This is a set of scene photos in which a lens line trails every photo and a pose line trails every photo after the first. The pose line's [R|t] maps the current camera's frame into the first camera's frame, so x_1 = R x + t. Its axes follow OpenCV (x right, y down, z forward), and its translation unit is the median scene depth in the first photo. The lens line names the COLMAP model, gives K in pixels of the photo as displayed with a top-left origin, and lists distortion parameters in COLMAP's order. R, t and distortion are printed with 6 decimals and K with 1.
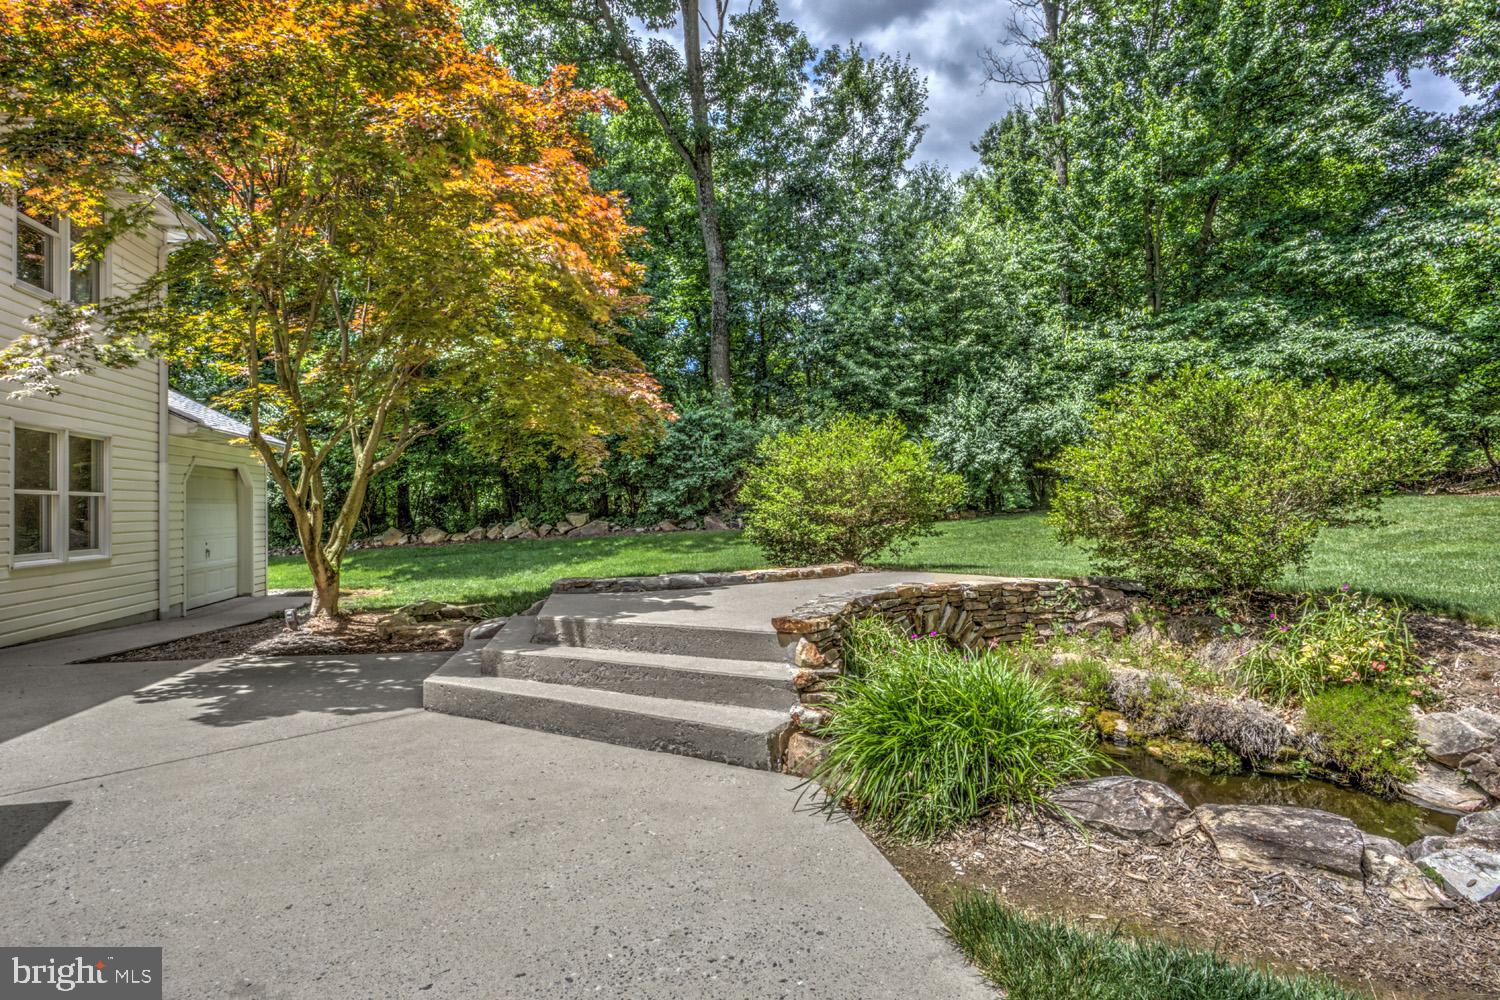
lens RADIAL K [[807.6, 0, 750.0], [0, 807.6, 500.0], [0, 0, 1]] dist [0.000003, 0.001082]
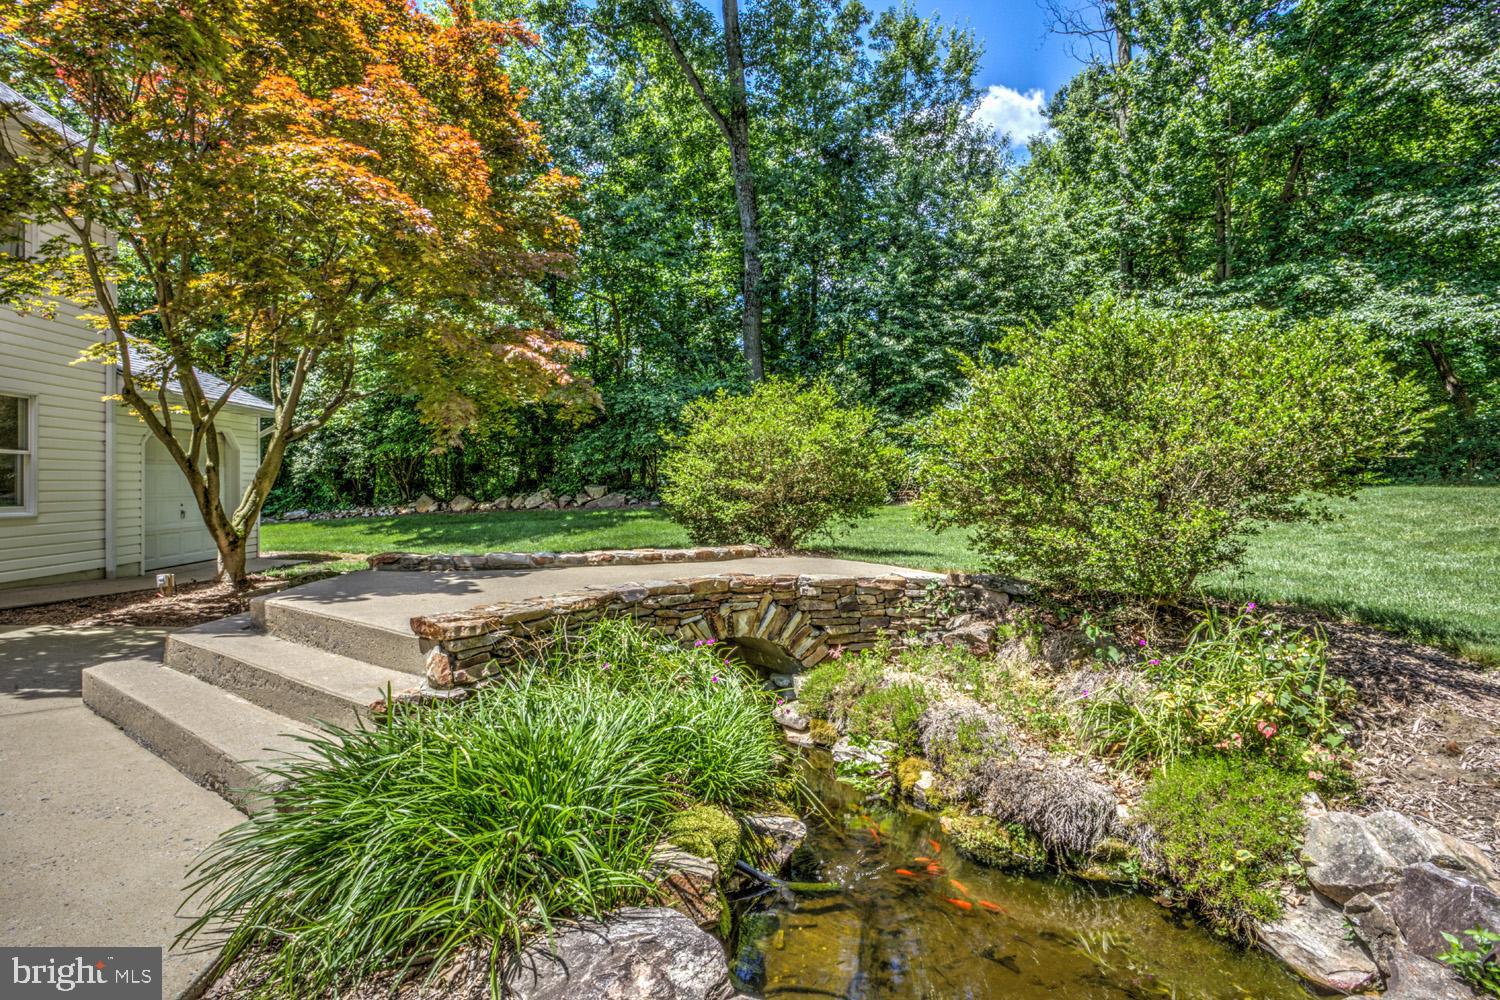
lens RADIAL K [[780.6, 0, 746.1], [0, 780.6, 496.5], [0, 0, 1]] dist [-0.004944, 0.003228]
pose [[0.992394, 0.025778, -0.120375, 0.103584], [-0.022830, 0.999406, 0.025812, 0.001353], [0.120969, -0.022868, 0.992393, 0.076237]]
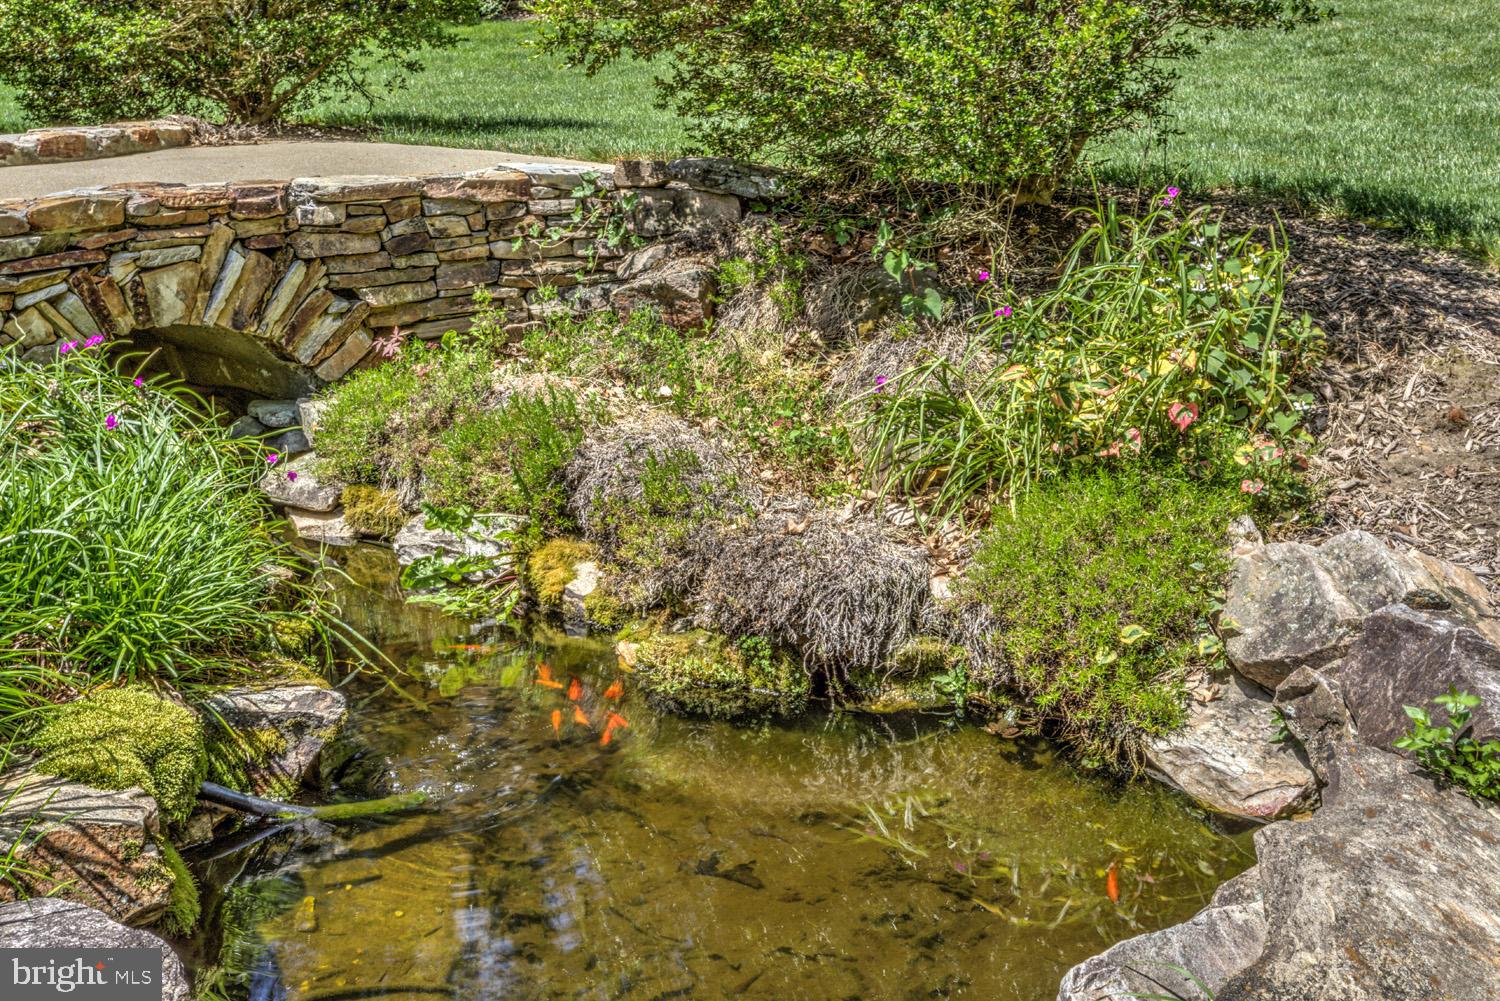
lens RADIAL K [[1666.2, 0, 750.0], [0, 1666.2, 500.5], [0, 0, 1]] dist [0.013863, -0.004116]
pose [[0.979105, -0.049734, 0.197181, 0.106018], [-0.013087, 0.952212, 0.305156, 0.002956], [-0.202935, -0.301360, 0.931665, 0.077957]]
